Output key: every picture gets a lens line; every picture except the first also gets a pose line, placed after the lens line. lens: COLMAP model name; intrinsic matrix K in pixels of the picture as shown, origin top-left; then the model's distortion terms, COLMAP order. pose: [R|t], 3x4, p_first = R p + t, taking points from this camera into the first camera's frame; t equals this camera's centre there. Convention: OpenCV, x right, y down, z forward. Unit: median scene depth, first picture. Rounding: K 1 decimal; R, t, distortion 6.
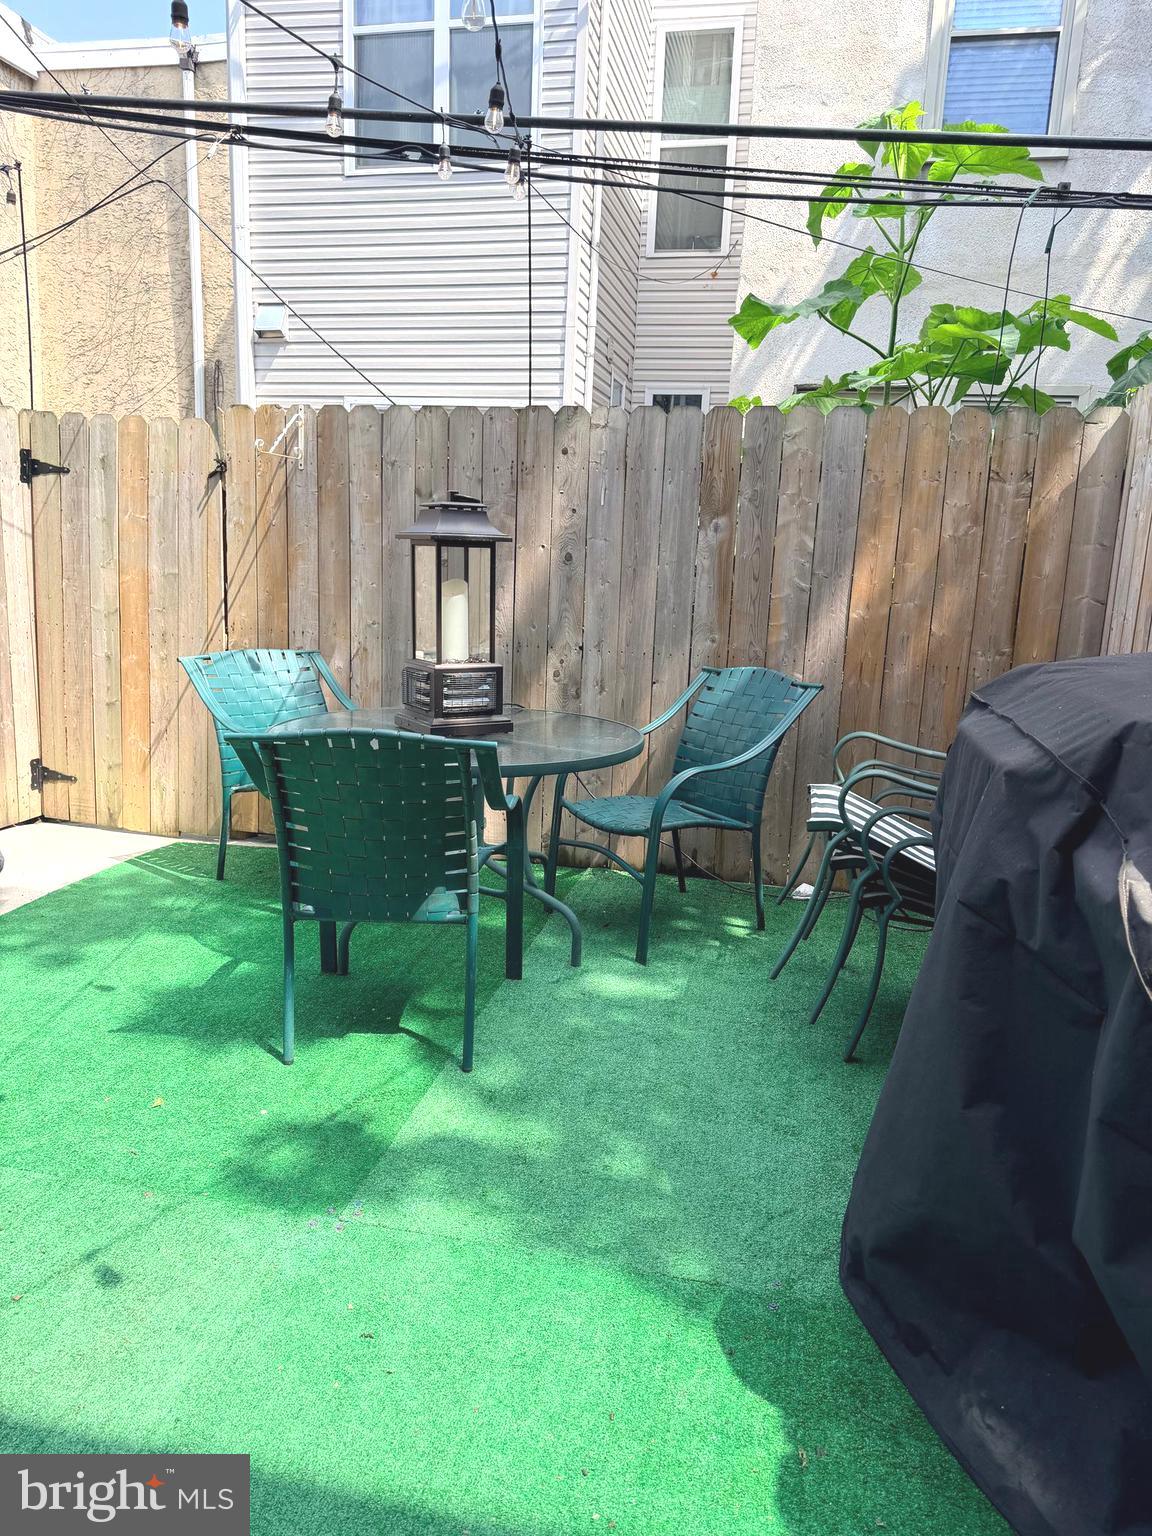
lens RADIAL K [[1096.0, 0, 568.8], [0, 1096.0, 782.0], [0, 0, 1]] dist [0.149650, -0.291393]
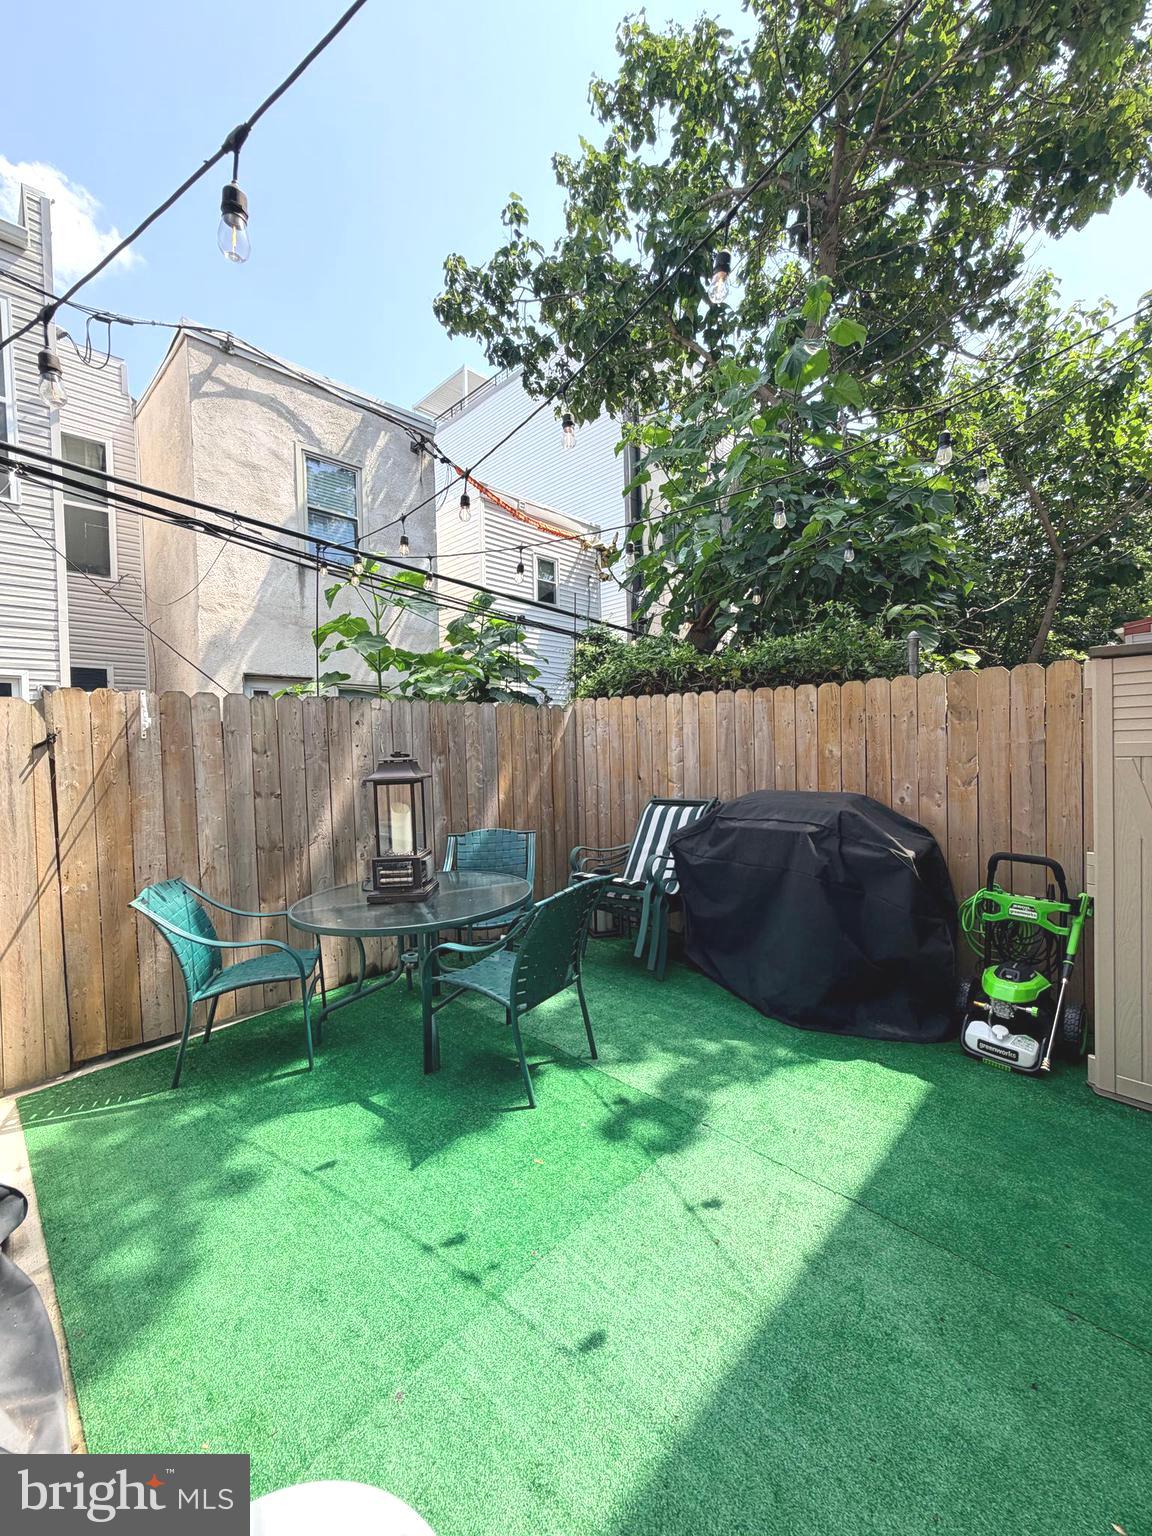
lens RADIAL K [[636.2, 0, 557.9], [0, 636.2, 767.0], [0, 0, 1]] dist [0.010232, -0.000112]
pose [[0.525782, -0.074825, 0.847322, -0.655824], [0.224289, 0.973067, -0.053247, -0.113480], [-0.820517, 0.218041, 0.528403, 0.255993]]
